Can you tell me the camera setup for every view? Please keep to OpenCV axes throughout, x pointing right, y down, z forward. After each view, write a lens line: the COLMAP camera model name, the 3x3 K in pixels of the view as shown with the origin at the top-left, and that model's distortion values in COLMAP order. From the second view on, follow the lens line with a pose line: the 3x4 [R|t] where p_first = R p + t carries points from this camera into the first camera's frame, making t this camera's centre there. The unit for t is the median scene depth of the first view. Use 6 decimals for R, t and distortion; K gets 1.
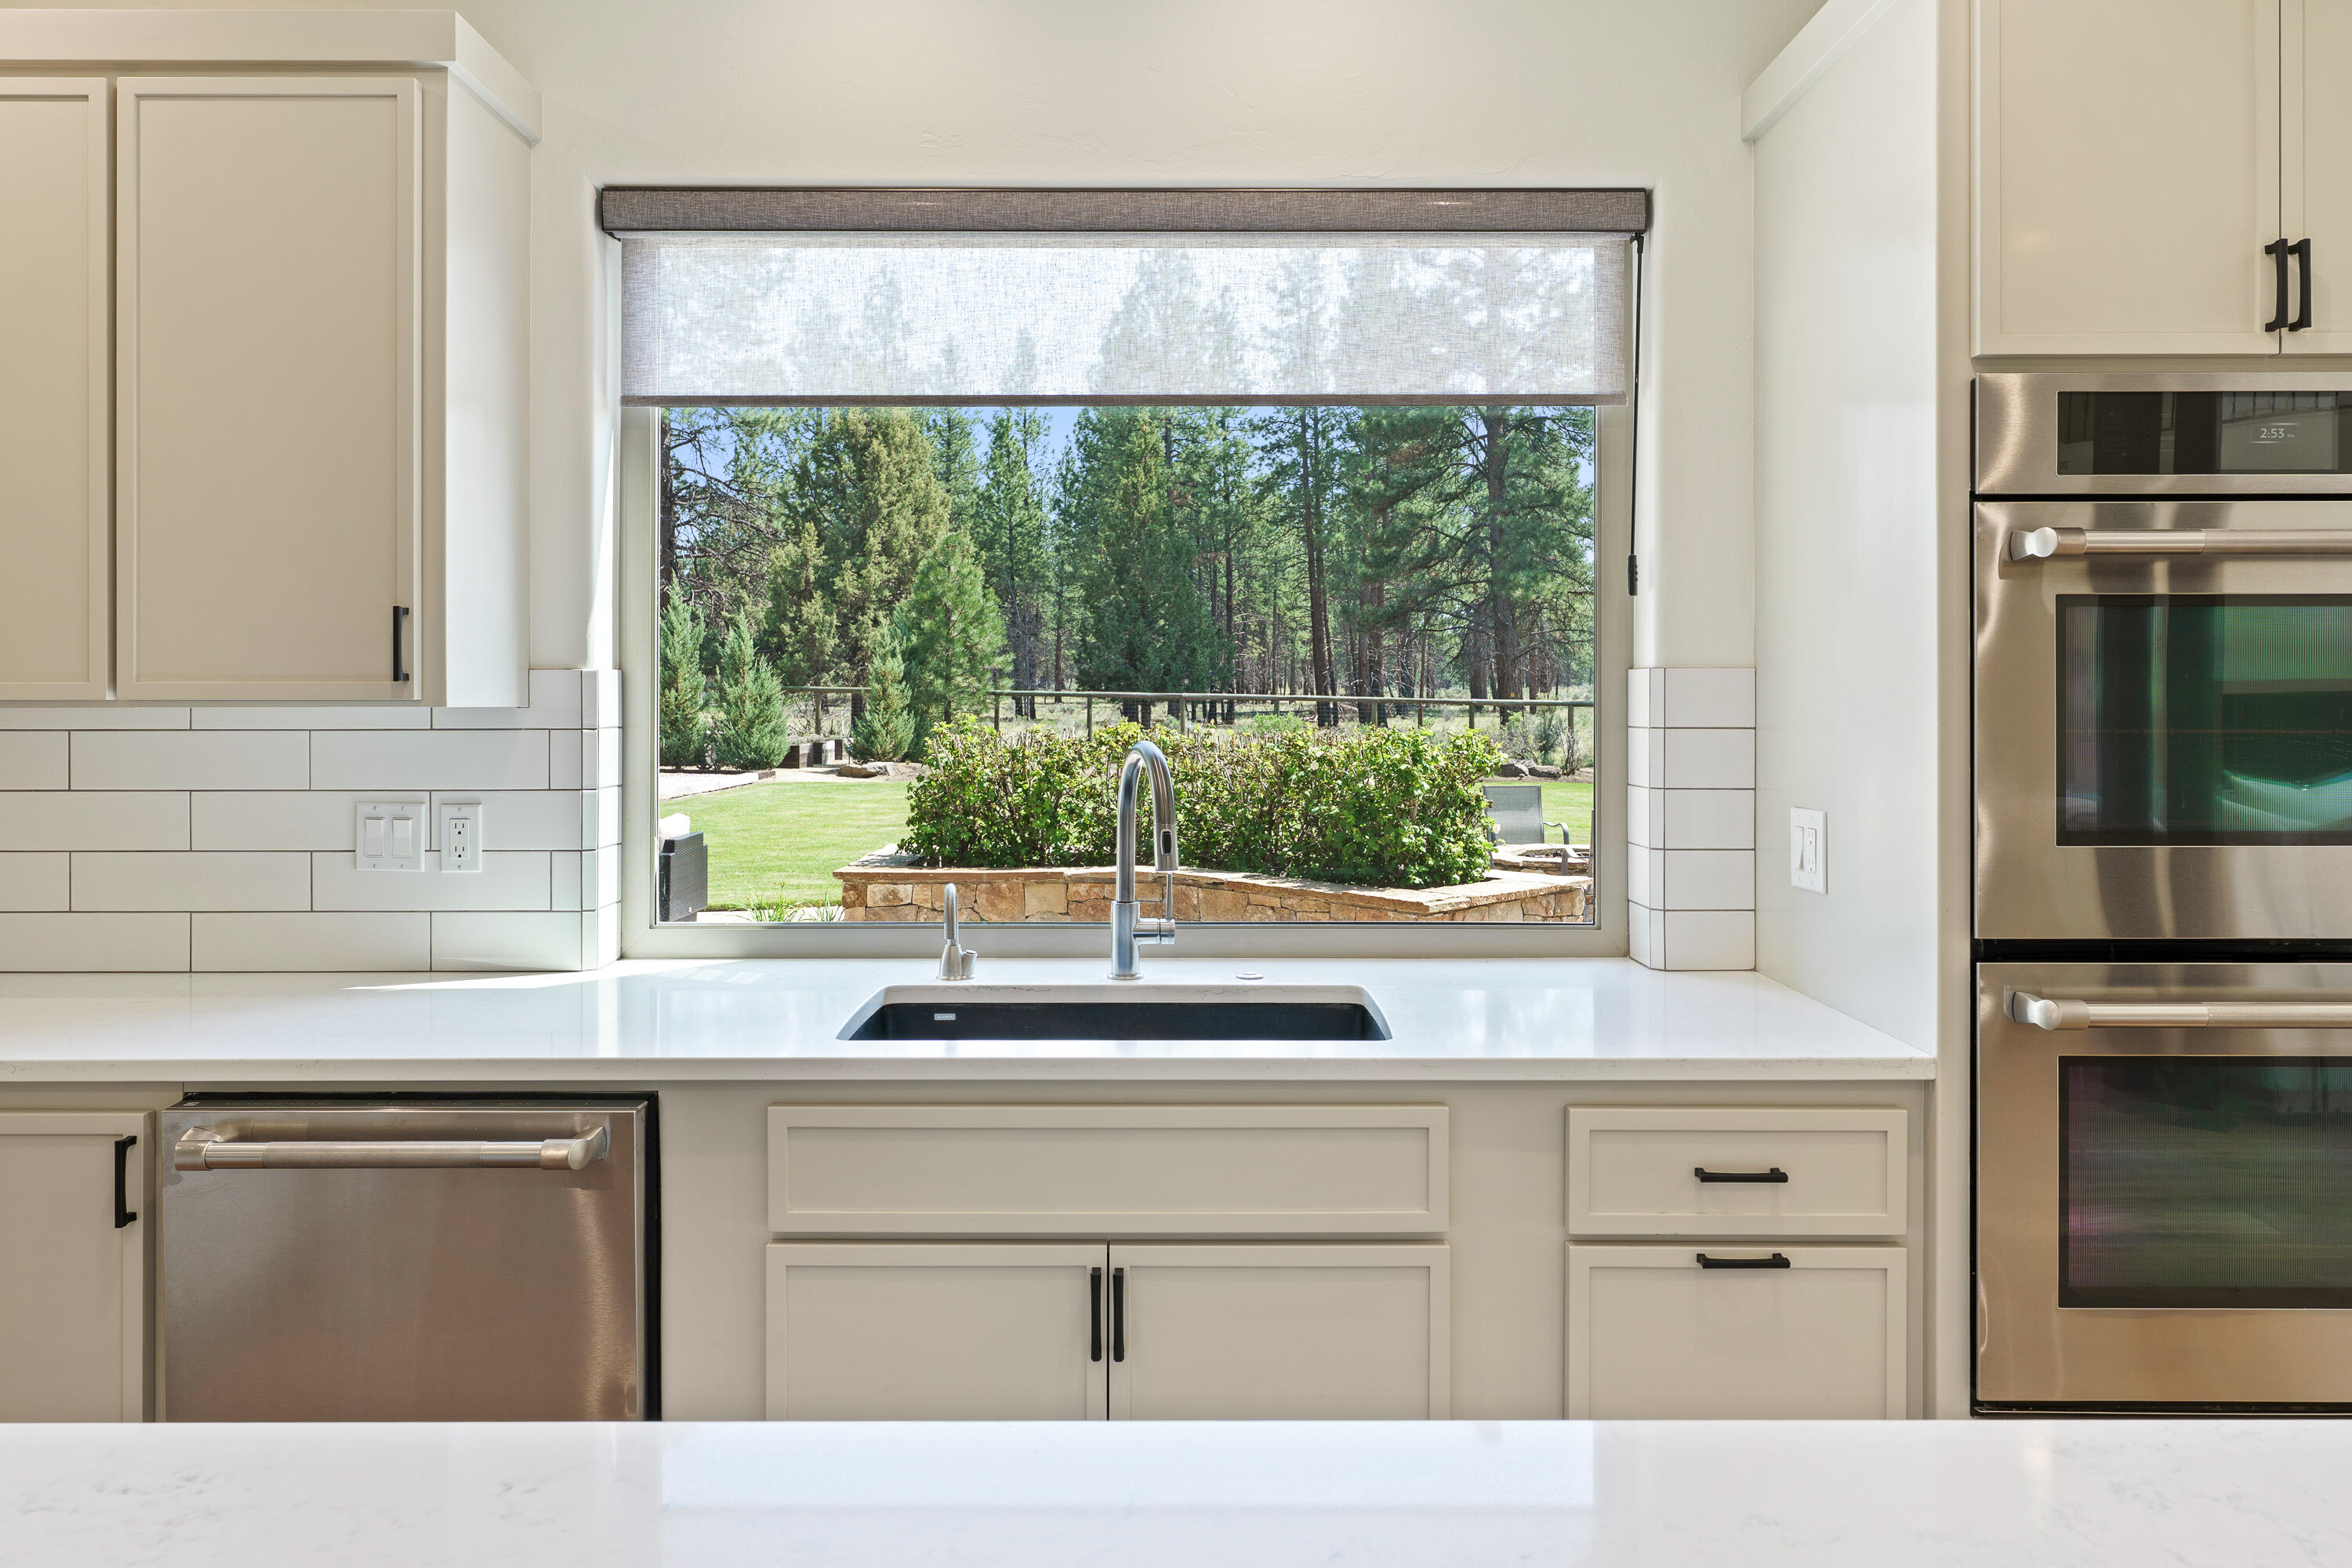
lens RADIAL K [[1584.6, 0, 1156.2], [0, 1584.6, 695.4], [0, 0, 1]] dist [0.003662, -0.000476]
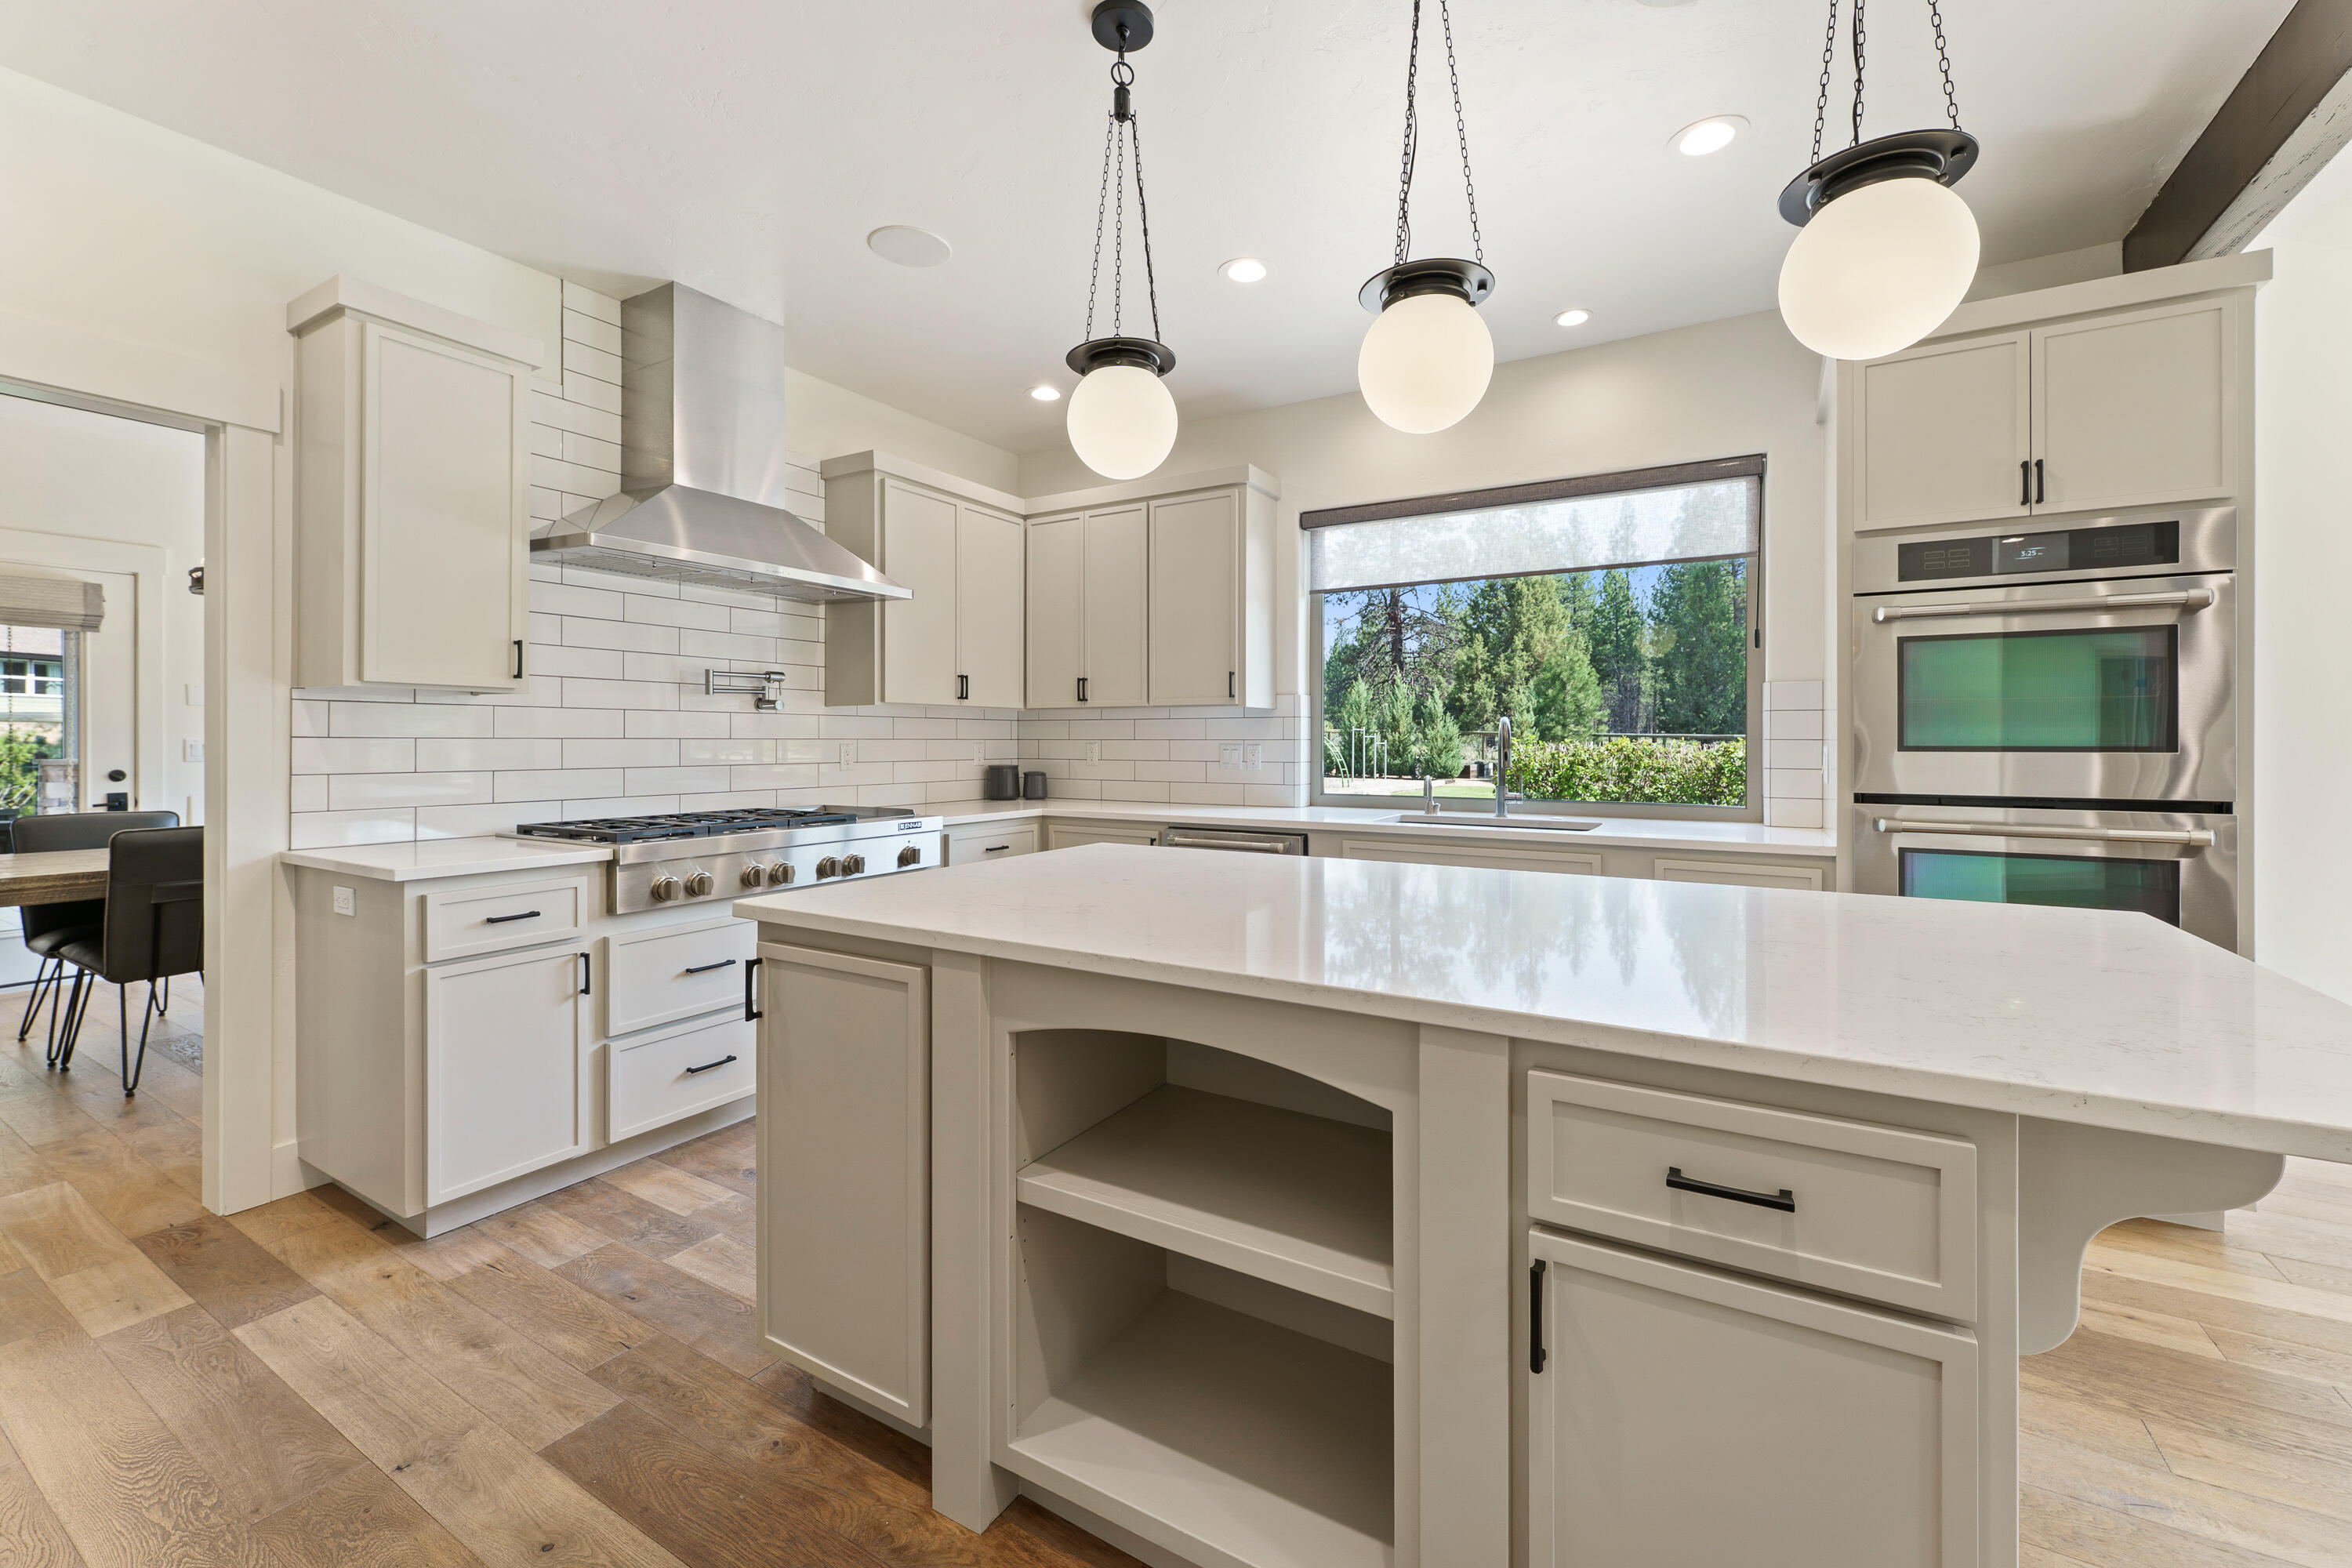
lens RADIAL K [[945.9, 0, 1178.9], [0, 945.9, 747.1], [0, 0, 1]] dist [-0.000472, -0.000102]
pose [[0.862144, 0.004400, -0.506644, 0.090285], [-0.000506, 0.999969, 0.007823, 0.019372], [0.506663, -0.006488, 0.862120, -0.153965]]
